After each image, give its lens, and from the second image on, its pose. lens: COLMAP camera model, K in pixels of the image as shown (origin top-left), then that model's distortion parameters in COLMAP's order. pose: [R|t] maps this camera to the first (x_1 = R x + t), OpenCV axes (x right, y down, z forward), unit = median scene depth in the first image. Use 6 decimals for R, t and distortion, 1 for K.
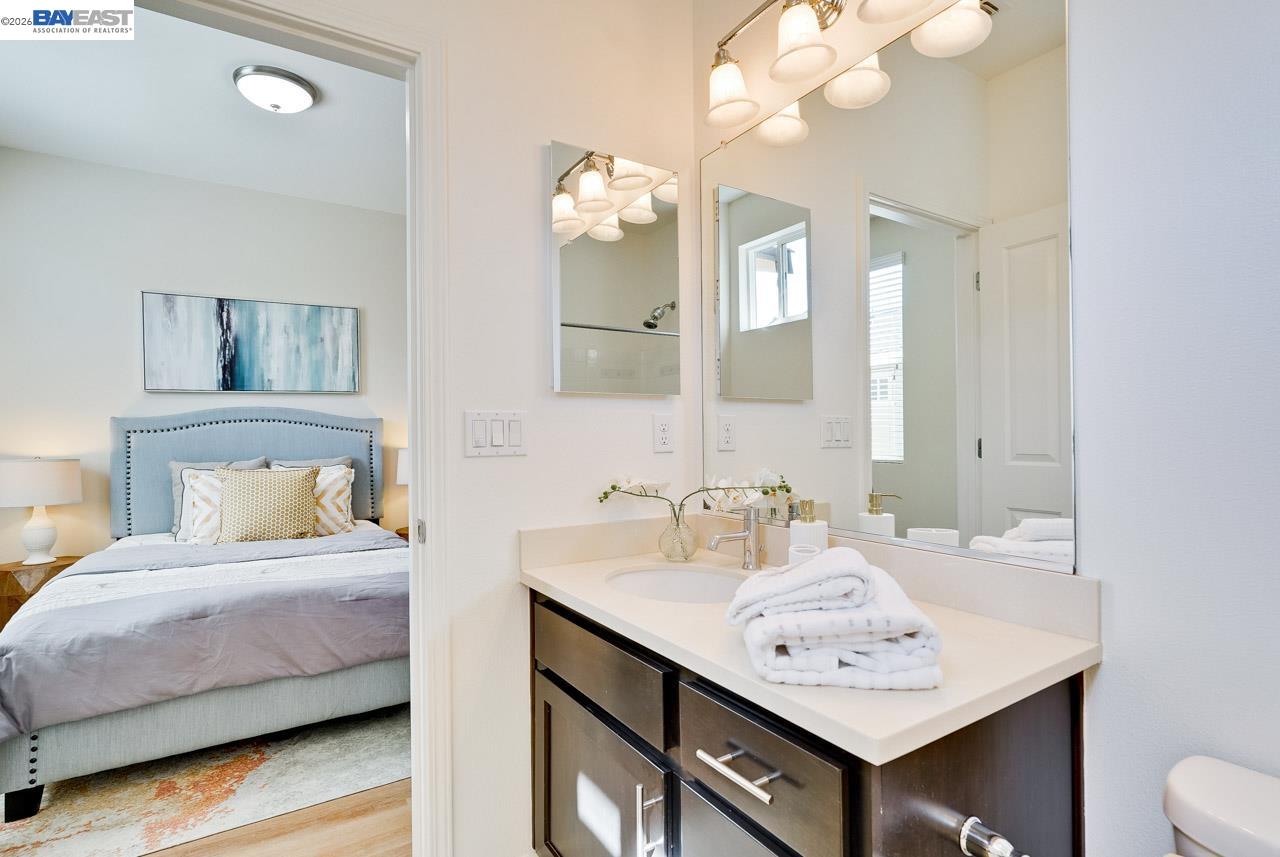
lens RADIAL K [[617.1, 0, 636.5], [0, 617.1, 424.0], [0, 0, 1]] dist [-0.003765, 0.000256]
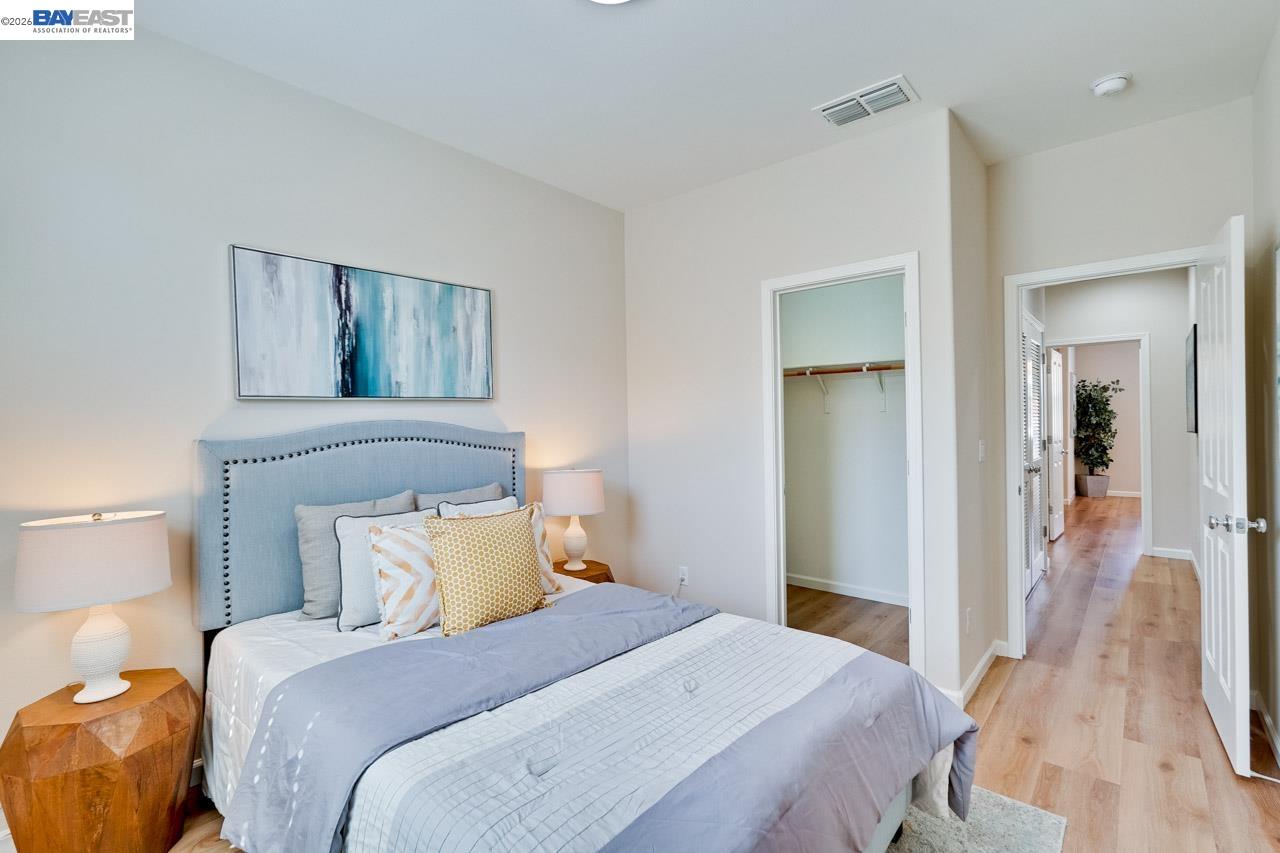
lens RADIAL K [[585.2, 0, 642.9], [0, 585.2, 415.7], [0, 0, 1]] dist [-0.006506, 0.004008]
pose [[0.958162, 0.002472, 0.286216, -0.531784], [-0.003083, 0.999994, 0.001681, -0.035174], [-0.286211, -0.002493, 0.958163, 0.266215]]
